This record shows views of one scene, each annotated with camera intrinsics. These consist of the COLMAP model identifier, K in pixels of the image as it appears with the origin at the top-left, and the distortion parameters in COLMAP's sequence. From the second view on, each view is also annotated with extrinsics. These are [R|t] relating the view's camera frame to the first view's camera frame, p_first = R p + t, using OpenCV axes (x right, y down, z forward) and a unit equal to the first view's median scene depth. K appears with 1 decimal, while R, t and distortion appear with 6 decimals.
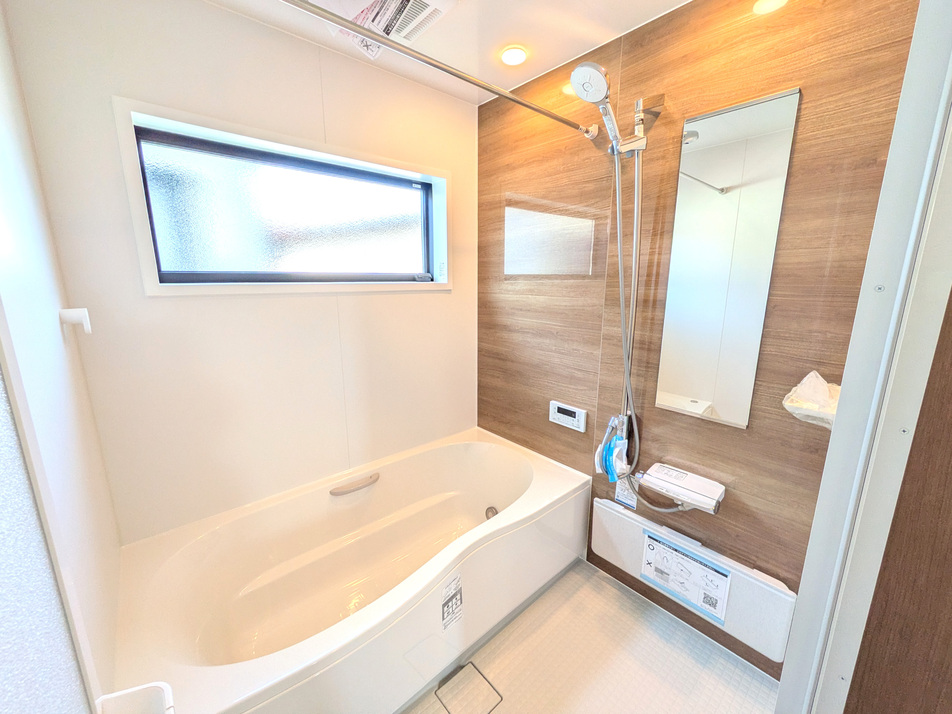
lens RADIAL K [[377.3, 0, 476.2], [0, 377.3, 355.7], [0, 0, 1]] dist [-0.000893, -0.000085]
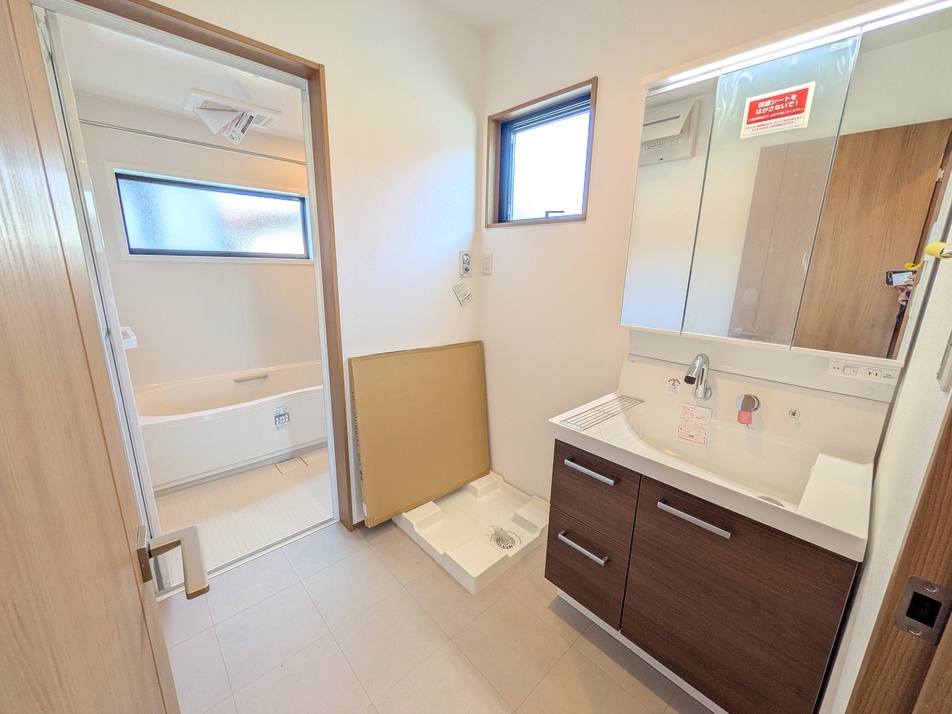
lens RADIAL K [[377.3, 0, 476.4], [0, 377.3, 357.9], [0, 0, 1]] dist [-0.000893, -0.000085]
pose [[0.999016, 0.018073, 0.040499, 0.626786], [-0.019880, 0.998805, 0.044652, 0.155917], [-0.039644, -0.045414, 0.998181, -0.738746]]
